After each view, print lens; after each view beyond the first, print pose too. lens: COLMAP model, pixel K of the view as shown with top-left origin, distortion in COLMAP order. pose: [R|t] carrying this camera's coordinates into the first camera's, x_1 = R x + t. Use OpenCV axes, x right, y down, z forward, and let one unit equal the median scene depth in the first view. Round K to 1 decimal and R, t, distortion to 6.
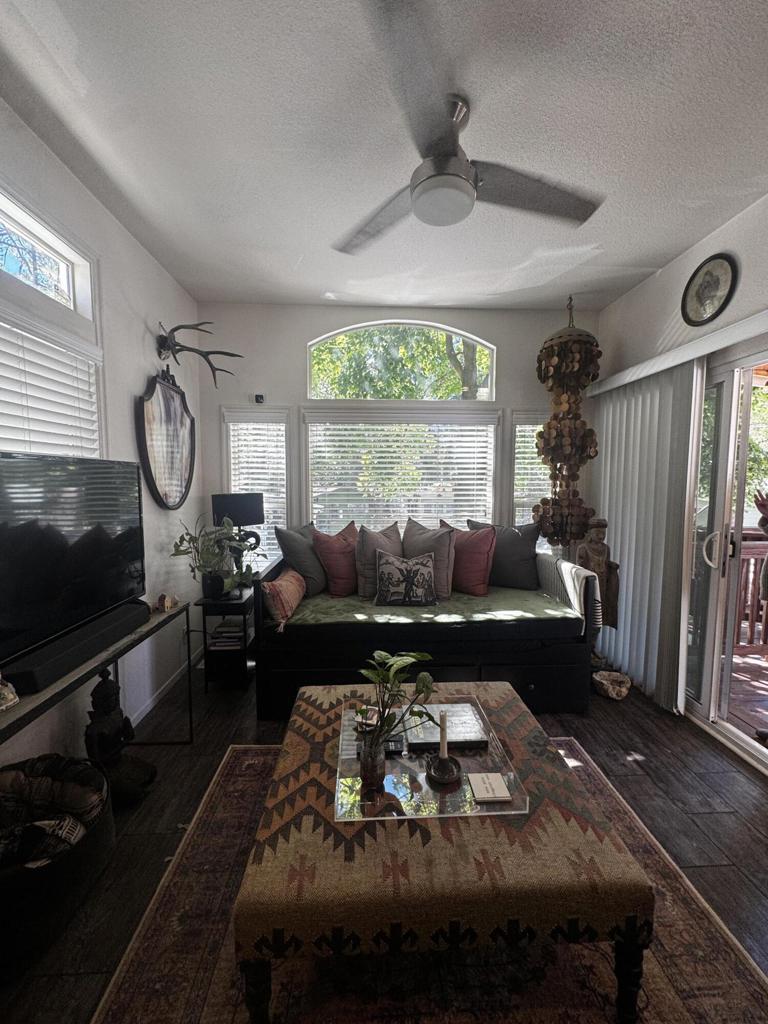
lens RADIAL K [[408.4, 0, 383.9], [0, 408.4, 510.3], [0, 0, 1]] dist [-0.000478, -0.000532]
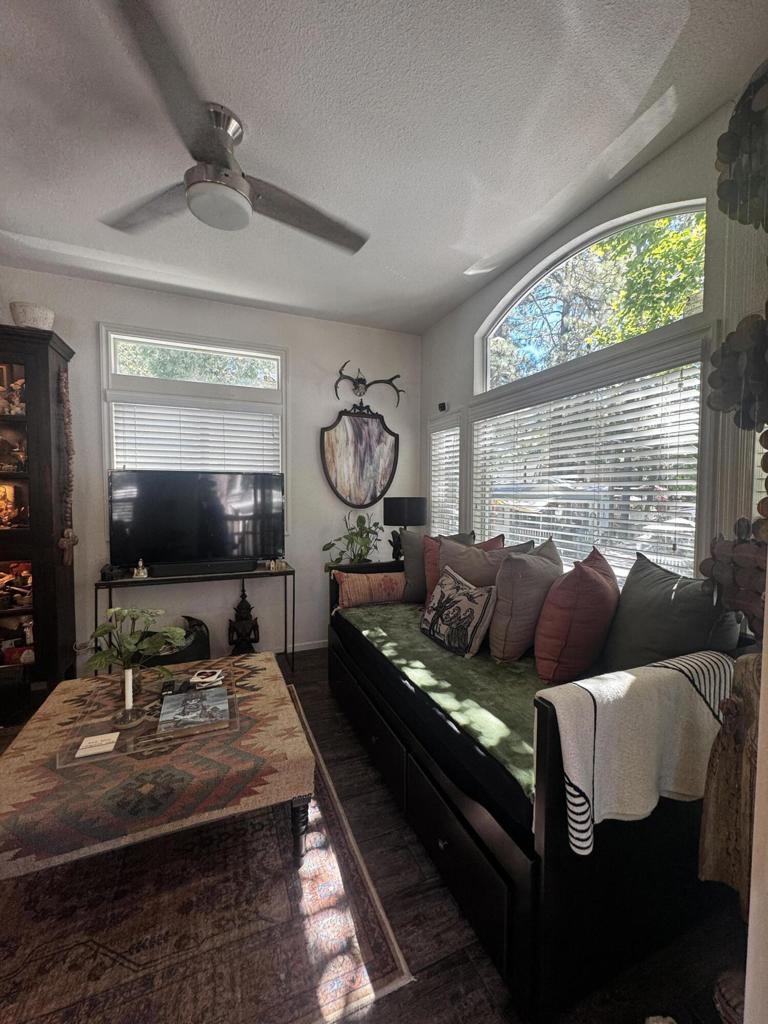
lens RADIAL K [[408.4, 0, 384.7], [0, 408.4, 512.0], [0, 0, 1]] dist [-0.000478, -0.000532]
pose [[0.344064, 0.046587, -0.937790, 0.795344], [-0.075321, 0.996919, 0.021890, -0.025264], [0.935920, 0.063104, 0.346513, 0.666953]]
